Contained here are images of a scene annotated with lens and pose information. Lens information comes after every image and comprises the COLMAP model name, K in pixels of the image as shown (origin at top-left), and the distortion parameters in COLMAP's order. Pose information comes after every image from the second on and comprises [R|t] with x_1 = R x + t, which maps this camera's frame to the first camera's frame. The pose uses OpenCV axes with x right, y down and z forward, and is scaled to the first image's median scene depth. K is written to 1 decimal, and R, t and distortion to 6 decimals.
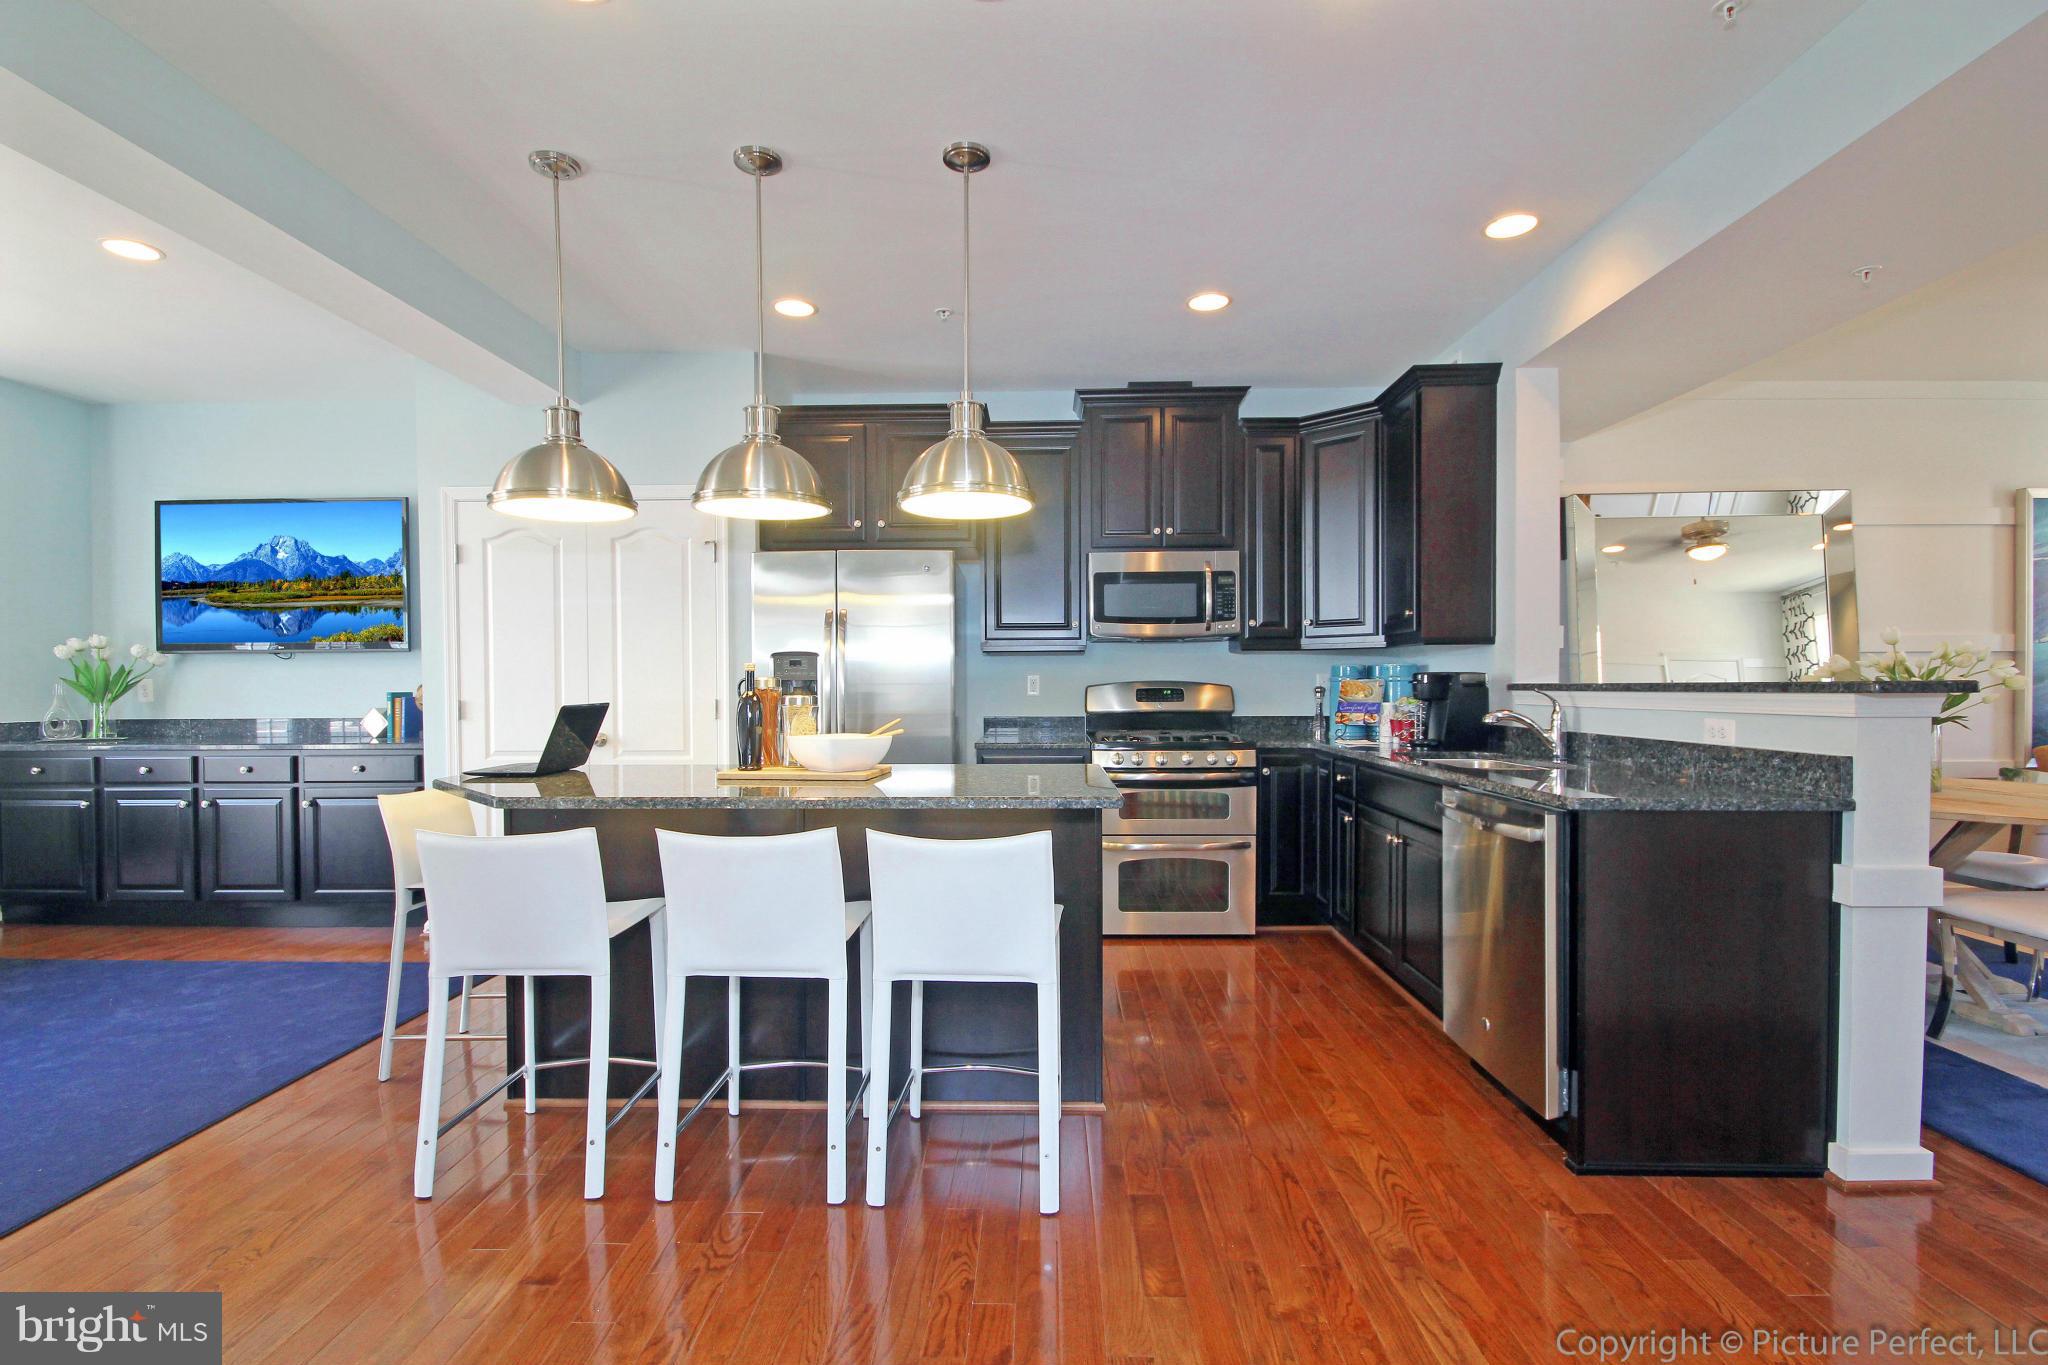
lens RADIAL K [[954.6, 0, 1025.1], [0, 954.6, 692.3], [0, 0, 1]] dist [0.001911, -0.003845]
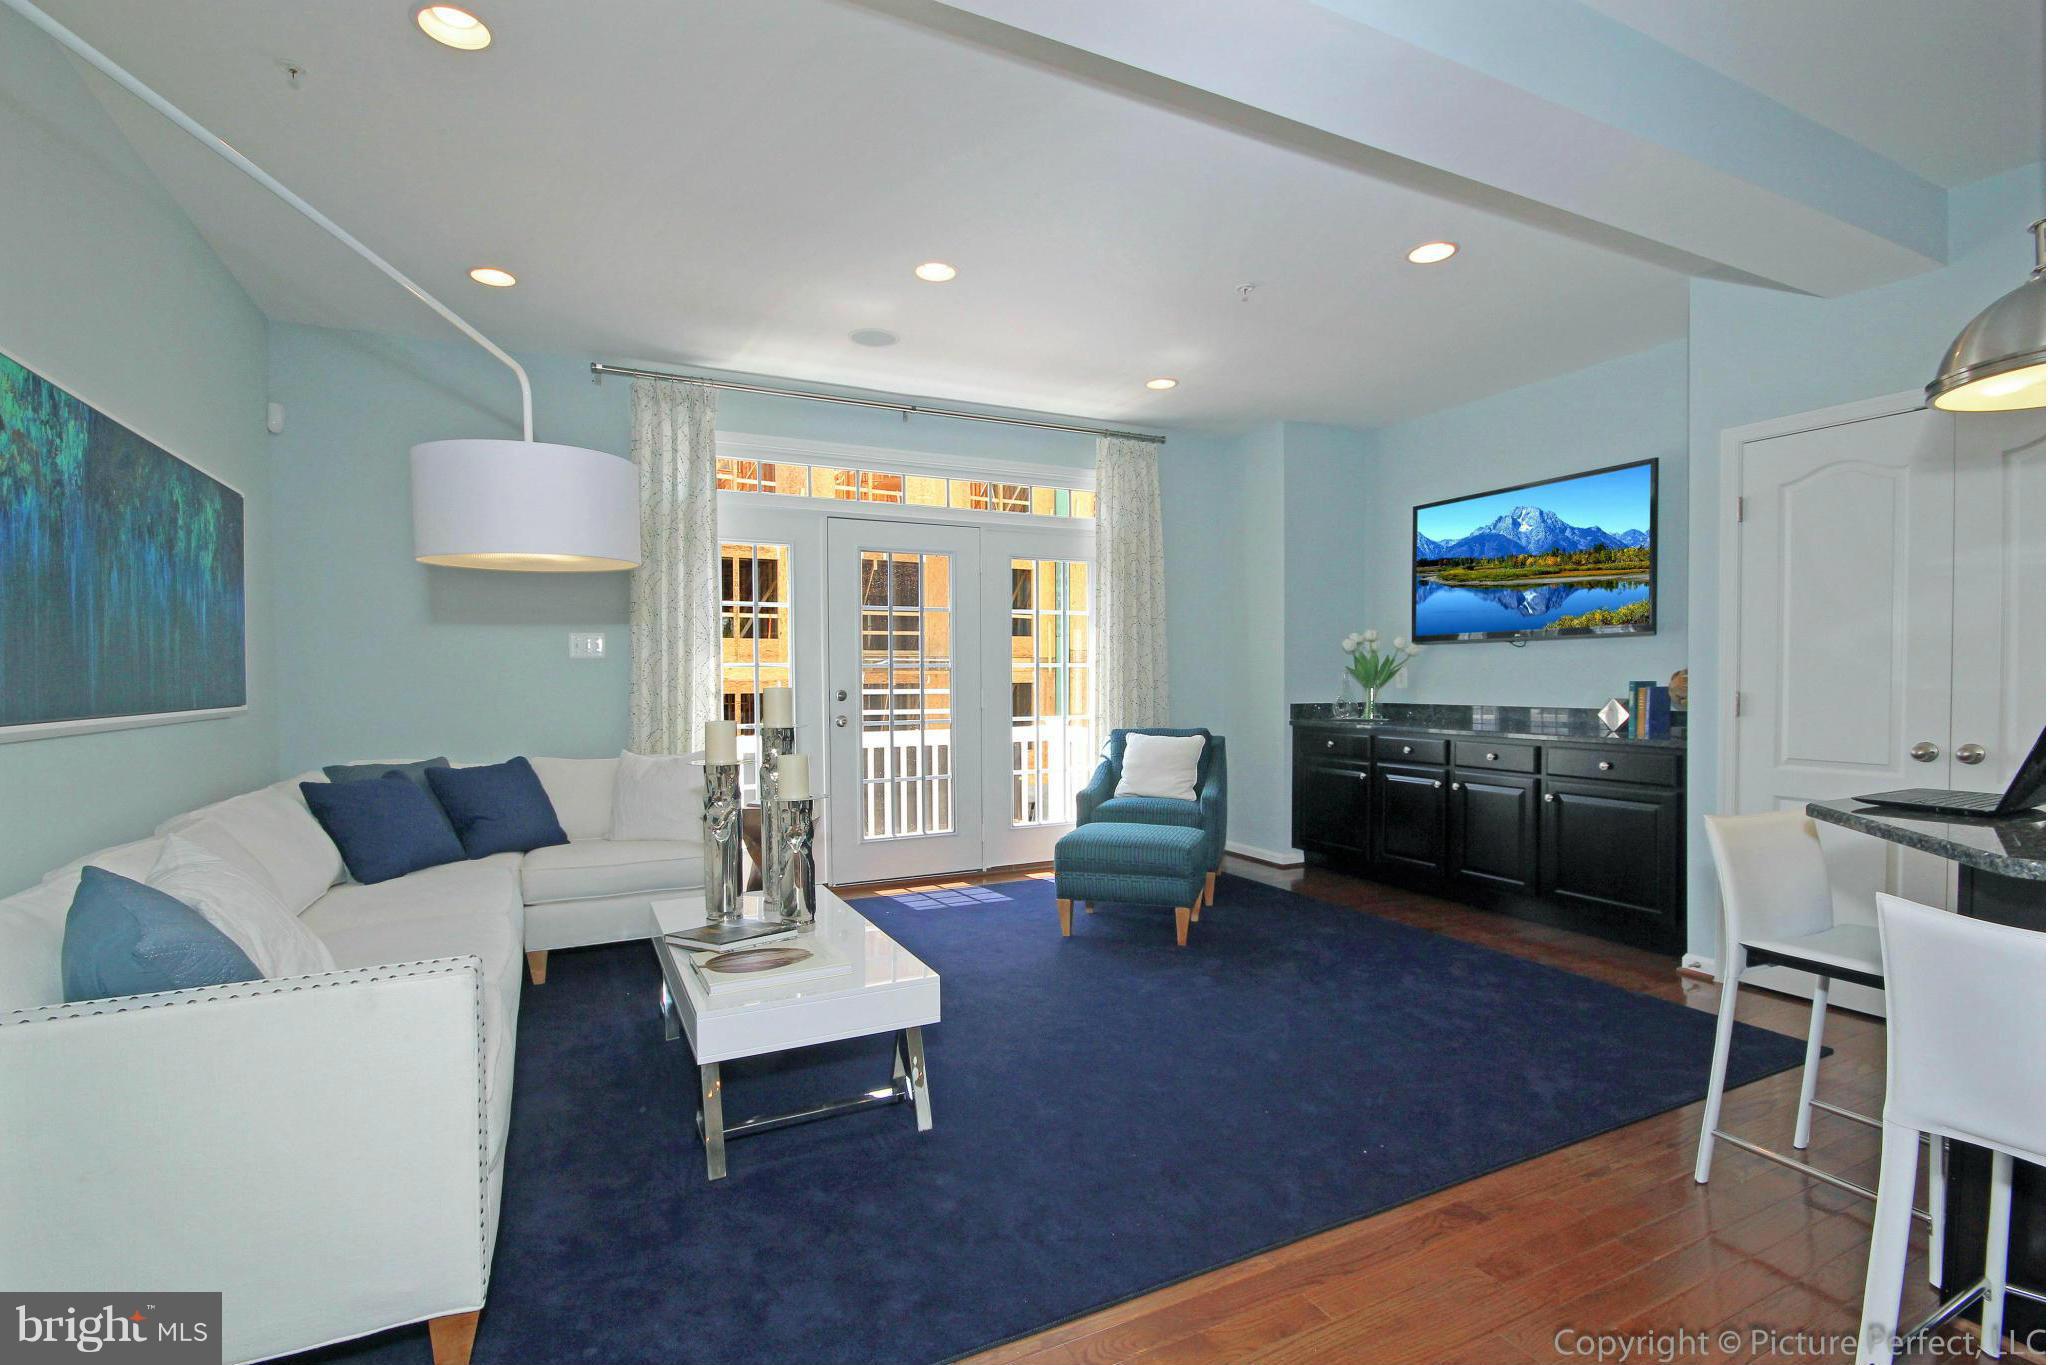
lens RADIAL K [[954.6, 0, 1023.1], [0, 954.6, 686.9], [0, 0, 1]] dist [0.001911, -0.003845]
pose [[0.470994, 0.012251, -0.882051, -0.171326], [-0.009444, 0.999916, 0.008846, 0.003643], [0.882086, 0.004164, 0.471070, 0.094885]]
